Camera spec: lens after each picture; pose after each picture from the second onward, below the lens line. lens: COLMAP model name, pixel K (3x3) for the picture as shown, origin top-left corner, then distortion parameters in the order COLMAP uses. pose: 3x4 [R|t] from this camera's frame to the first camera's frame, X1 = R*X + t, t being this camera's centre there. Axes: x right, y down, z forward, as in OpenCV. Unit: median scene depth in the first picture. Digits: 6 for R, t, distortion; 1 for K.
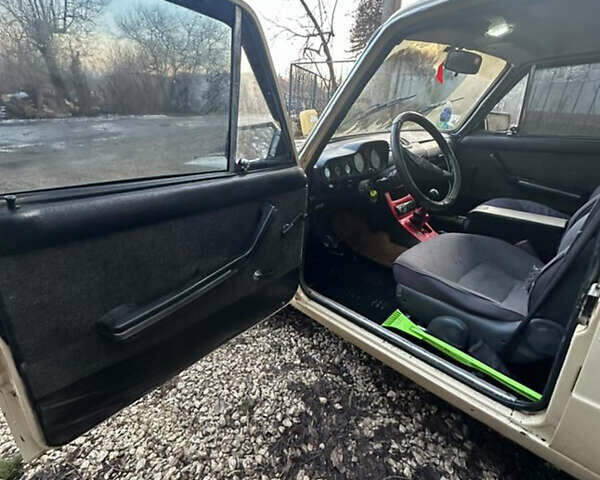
lens RADIAL K [[323.4, 0, 300.0], [0, 323.4, 240.0], [0, 0, 1]] dist [0.002959, 0.000671]
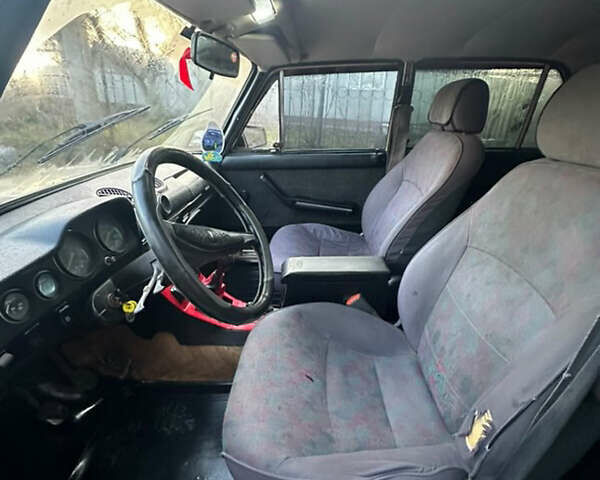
lens RADIAL K [[323.4, 0, 300.0], [0, 323.4, 240.0], [0, 0, 1]] dist [0.002959, 0.000671]
pose [[0.723238, -0.264091, 0.638109, 0.106485], [0.266345, 0.959176, 0.095092, -0.185760], [-0.637172, 0.101183, 0.764051, 0.372842]]
